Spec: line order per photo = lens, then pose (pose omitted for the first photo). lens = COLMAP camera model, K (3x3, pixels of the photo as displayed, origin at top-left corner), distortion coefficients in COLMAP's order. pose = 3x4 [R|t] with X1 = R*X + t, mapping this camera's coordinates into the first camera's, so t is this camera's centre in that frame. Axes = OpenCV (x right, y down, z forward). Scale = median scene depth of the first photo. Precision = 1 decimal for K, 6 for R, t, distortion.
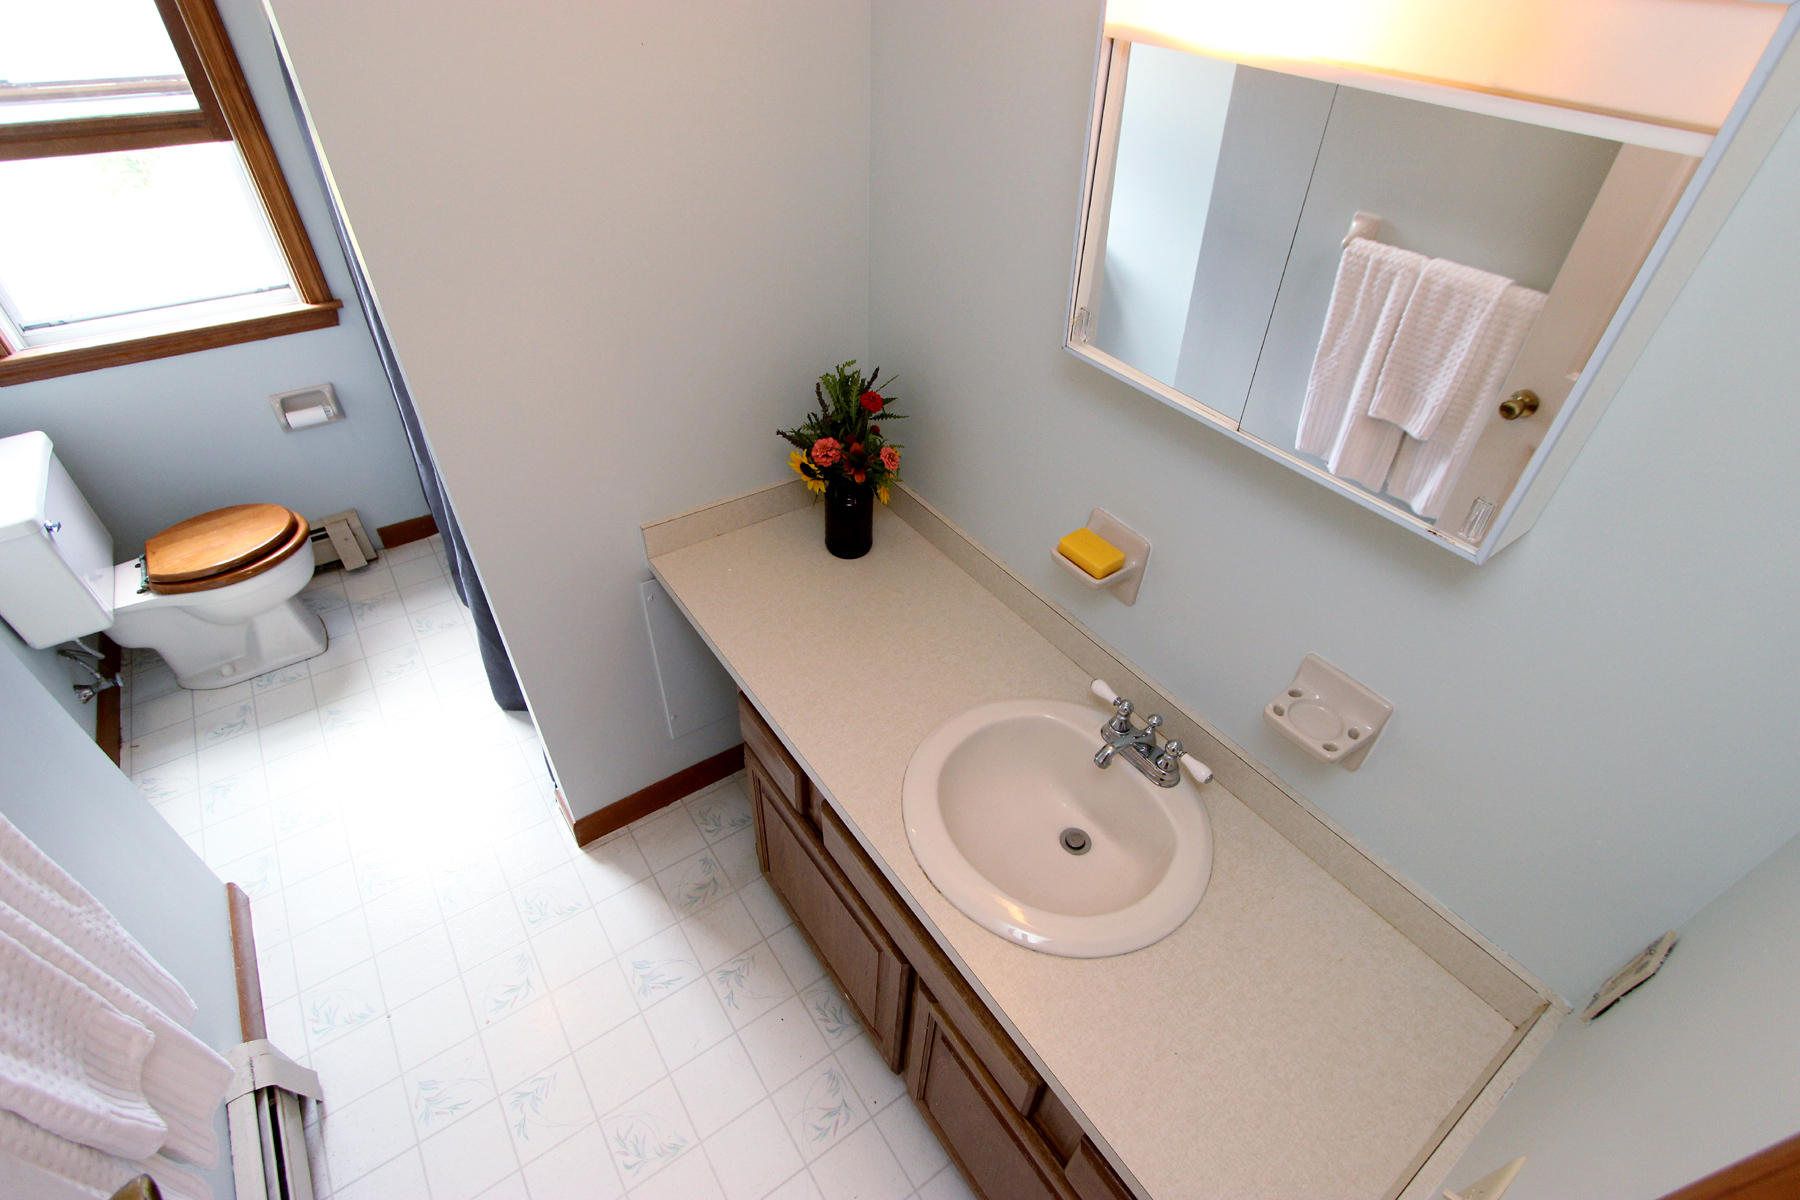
lens RADIAL K [[856.6, 0, 898.1], [0, 856.6, 617.3], [0, 0, 1]] dist [-0.012762, 0.000611]
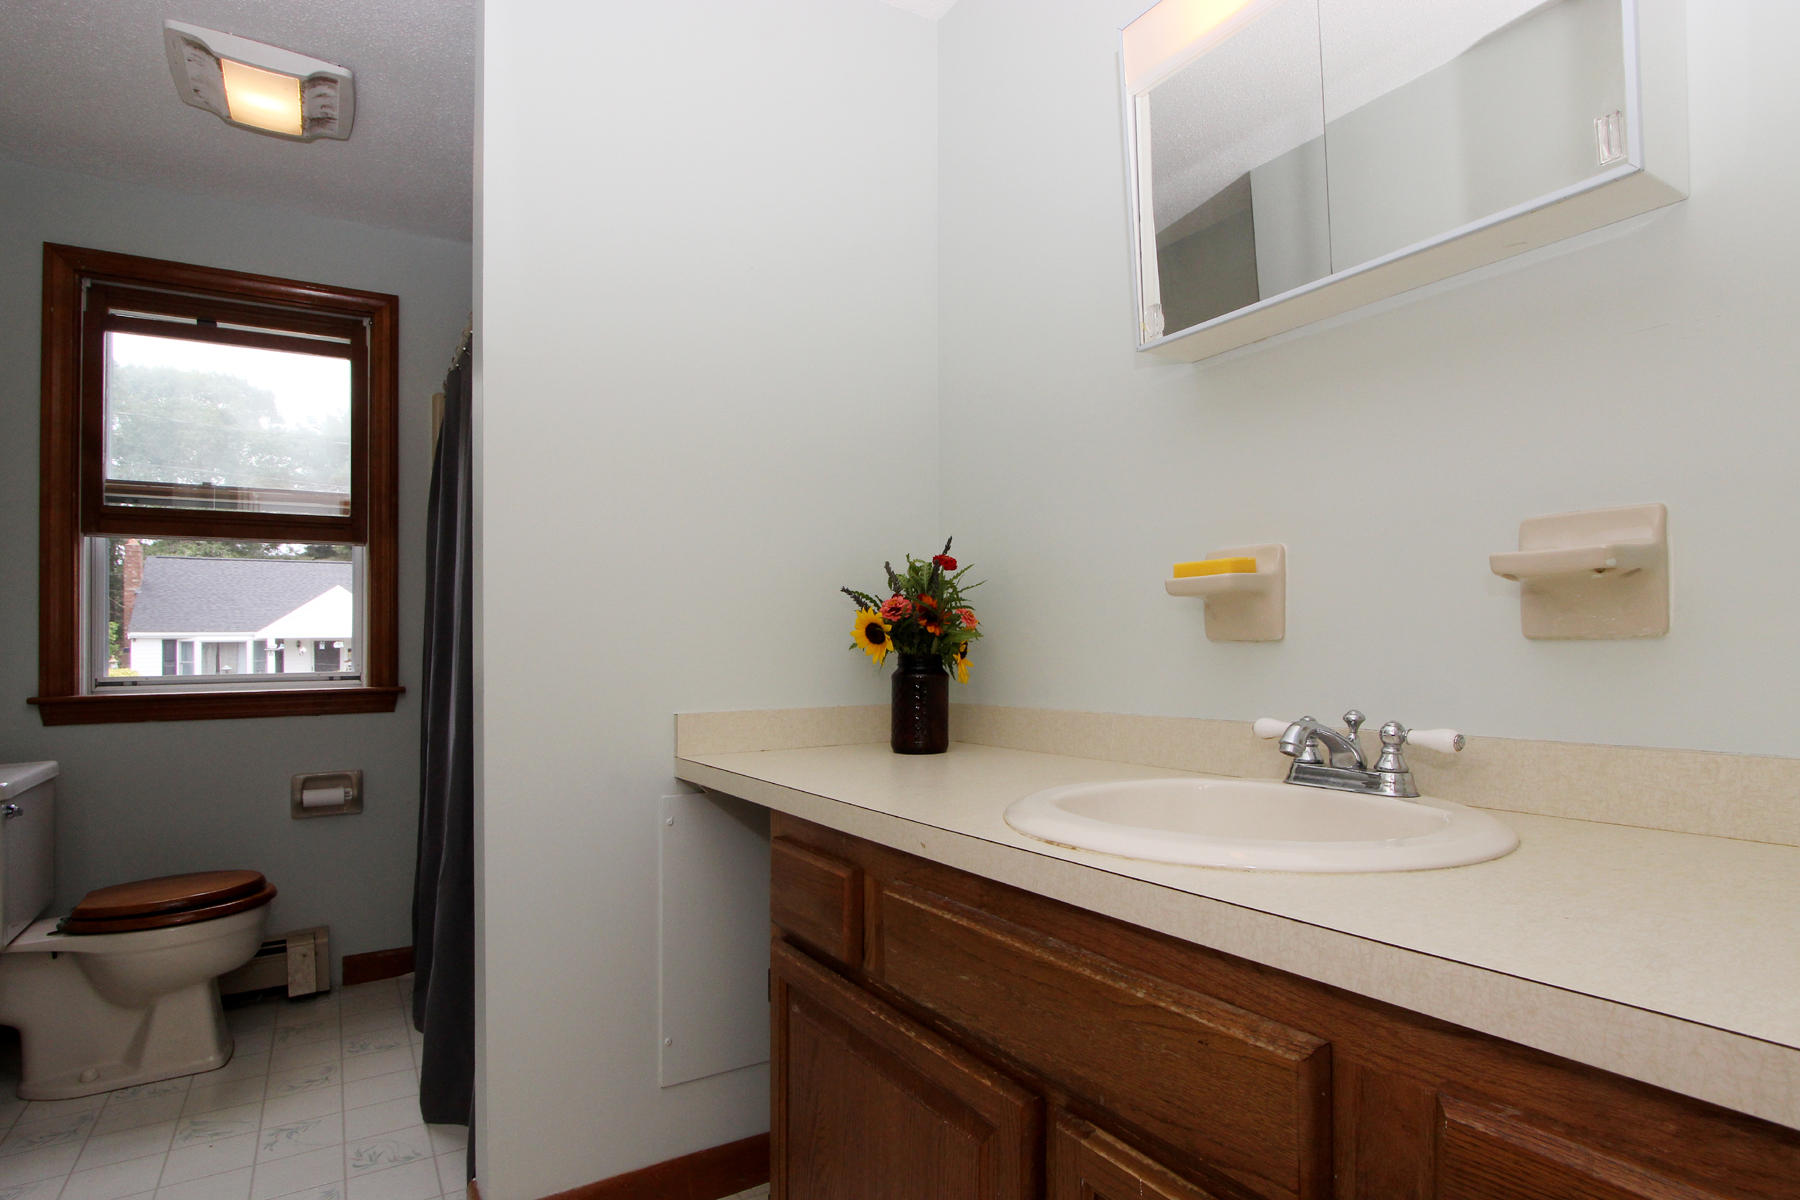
lens RADIAL K [[954.5, 0, 882.2], [0, 954.5, 604.9], [0, 0, 1]] dist [-0.009571, -0.001133]
pose [[0.996635, -0.037126, -0.073072, -0.023412], [-0.020998, 0.746120, -0.665480, 0.444939], [0.079227, 0.664776, 0.742830, 0.243818]]
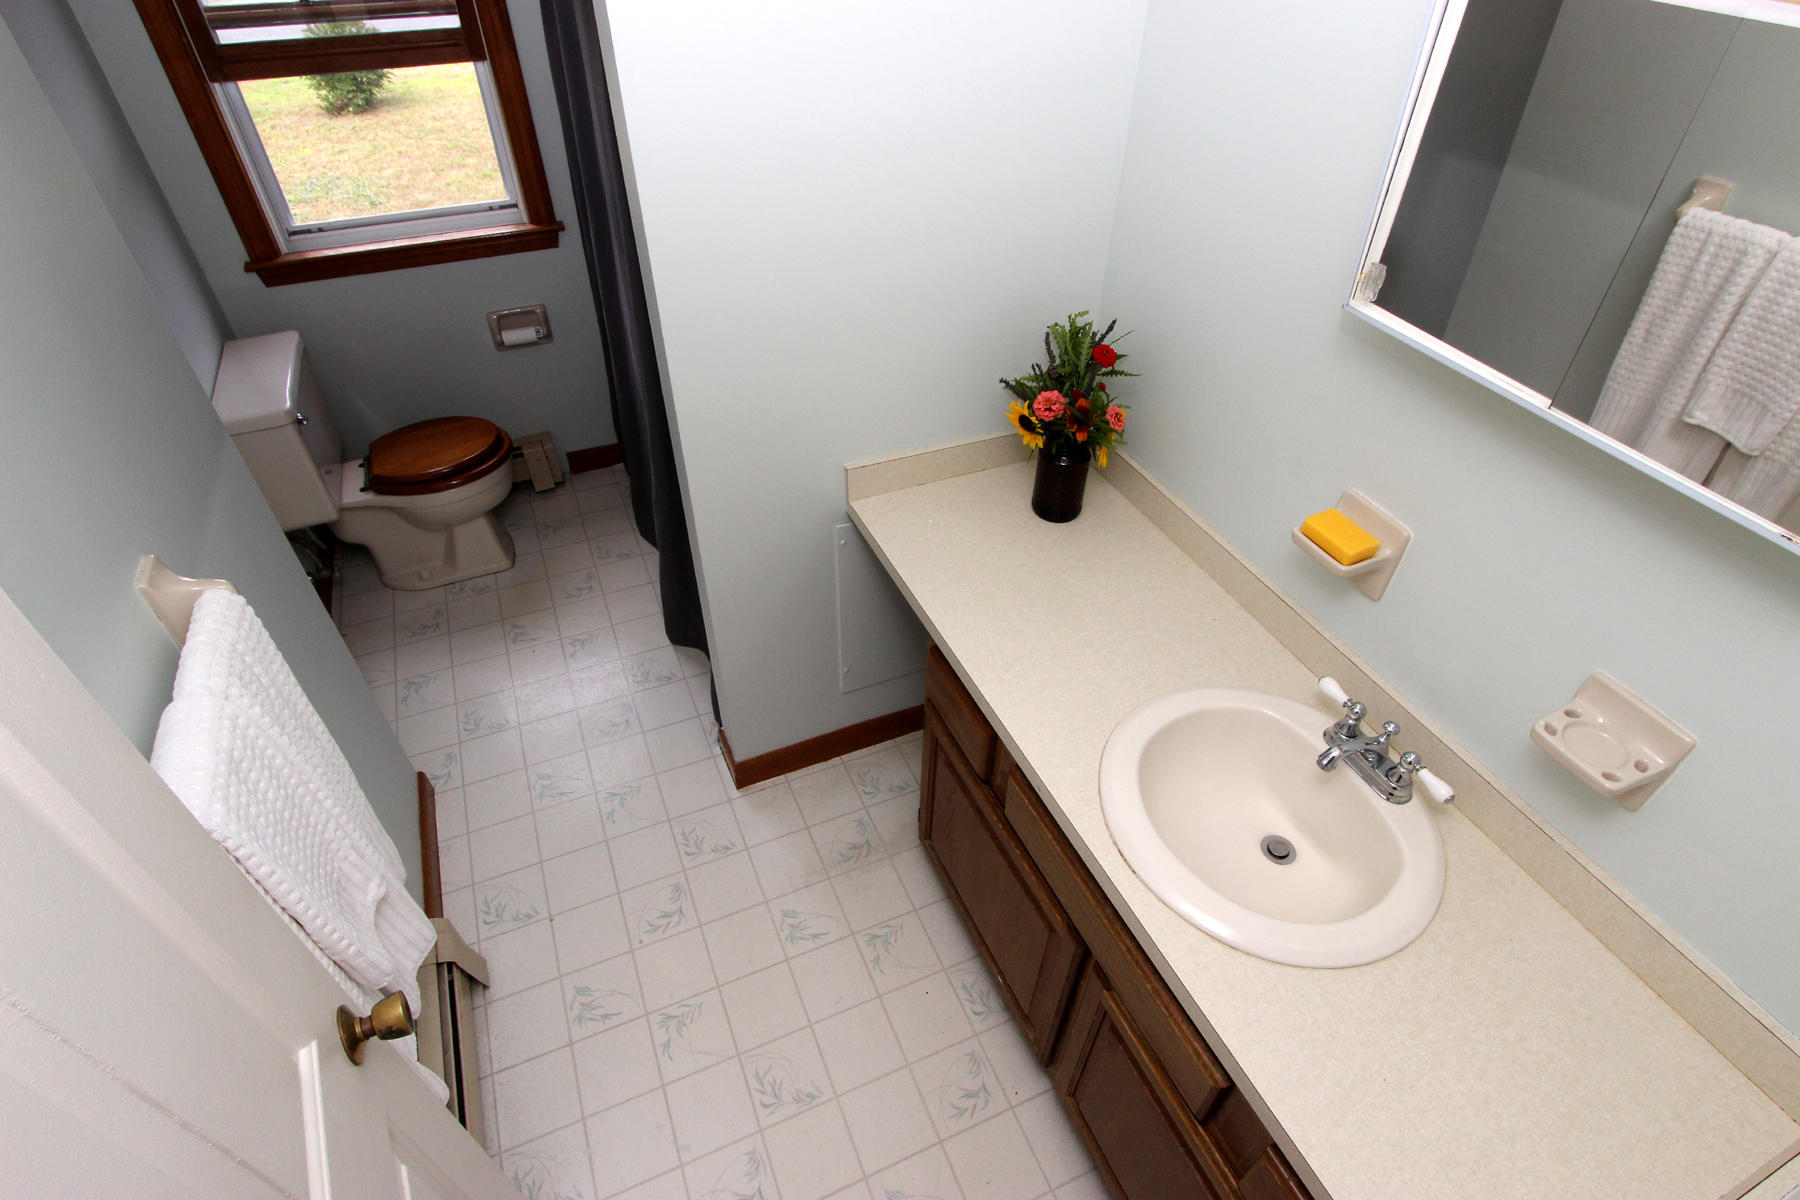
lens RADIAL K [[933.5, 0, 897.7], [0, 933.5, 619.0], [0, 0, 1]] dist [-0.013134, 0.001240]
pose [[0.979918, 0.116844, -0.161578, -0.050997], [-0.114025, 0.993121, 0.026640, 0.030692], [0.163579, -0.007681, 0.986500, -0.041172]]
